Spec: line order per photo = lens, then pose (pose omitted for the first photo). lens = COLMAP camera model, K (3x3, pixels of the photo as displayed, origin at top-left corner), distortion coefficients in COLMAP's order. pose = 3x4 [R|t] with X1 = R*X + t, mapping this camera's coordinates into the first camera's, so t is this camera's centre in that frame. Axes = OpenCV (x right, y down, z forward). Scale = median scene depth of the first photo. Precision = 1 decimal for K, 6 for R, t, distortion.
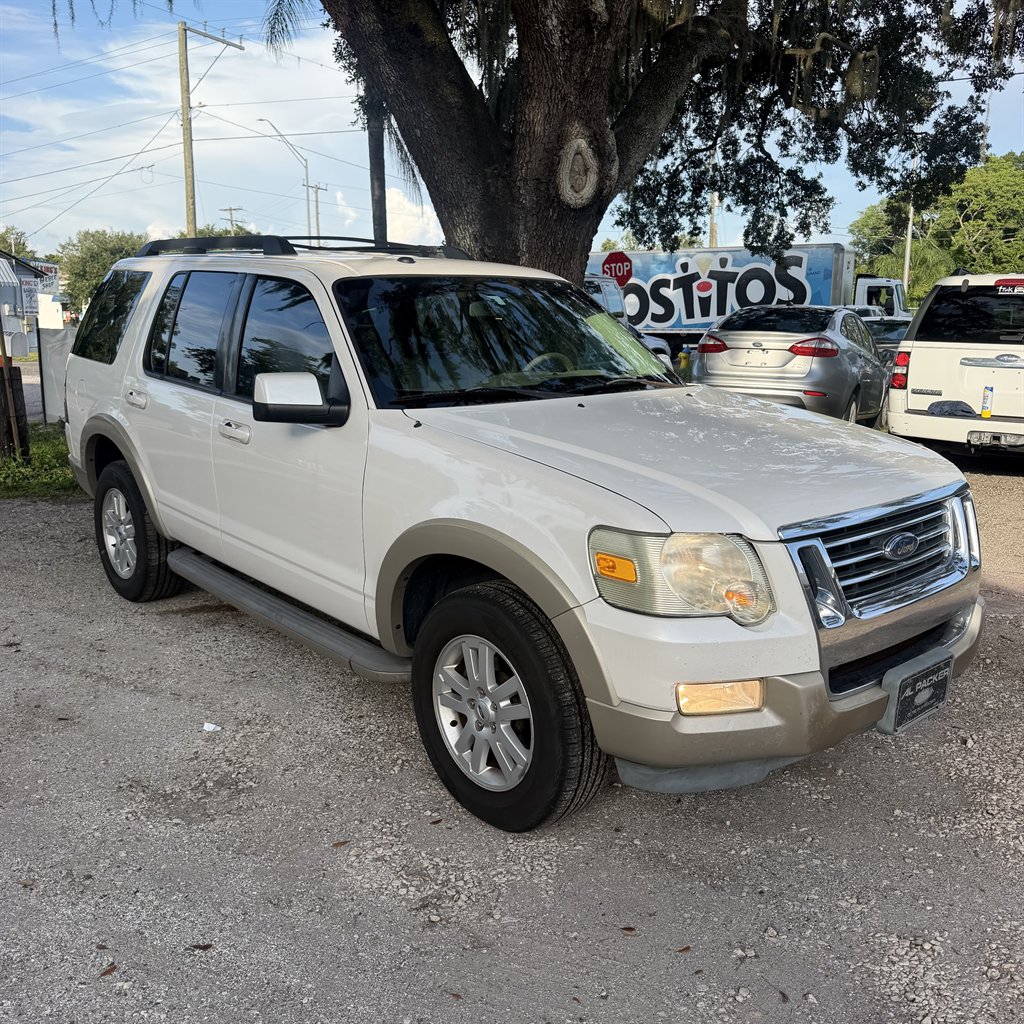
lens RADIAL K [[999.1, 0, 512.0], [0, 999.1, 512.0], [0, 0, 1]] dist [0.054790, -0.139799]
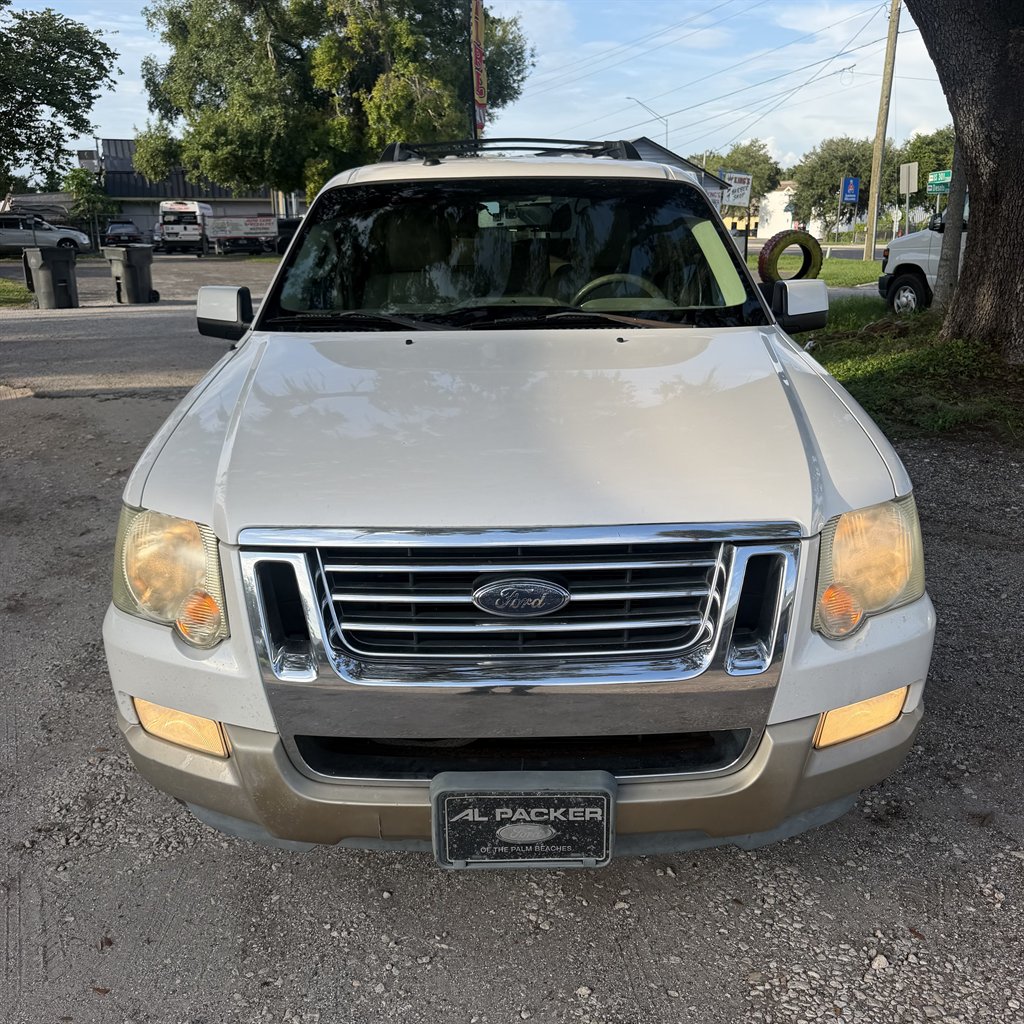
lens RADIAL K [[974.4, 0, 512.0], [0, 974.4, 512.0], [0, 0, 1]] dist [0.015839, -0.017014]
pose [[0.742617, 0.180824, -0.644843, 0.094393], [-0.119568, 0.983188, 0.138005, -0.012761], [0.658956, -0.025382, 0.751753, 0.064928]]
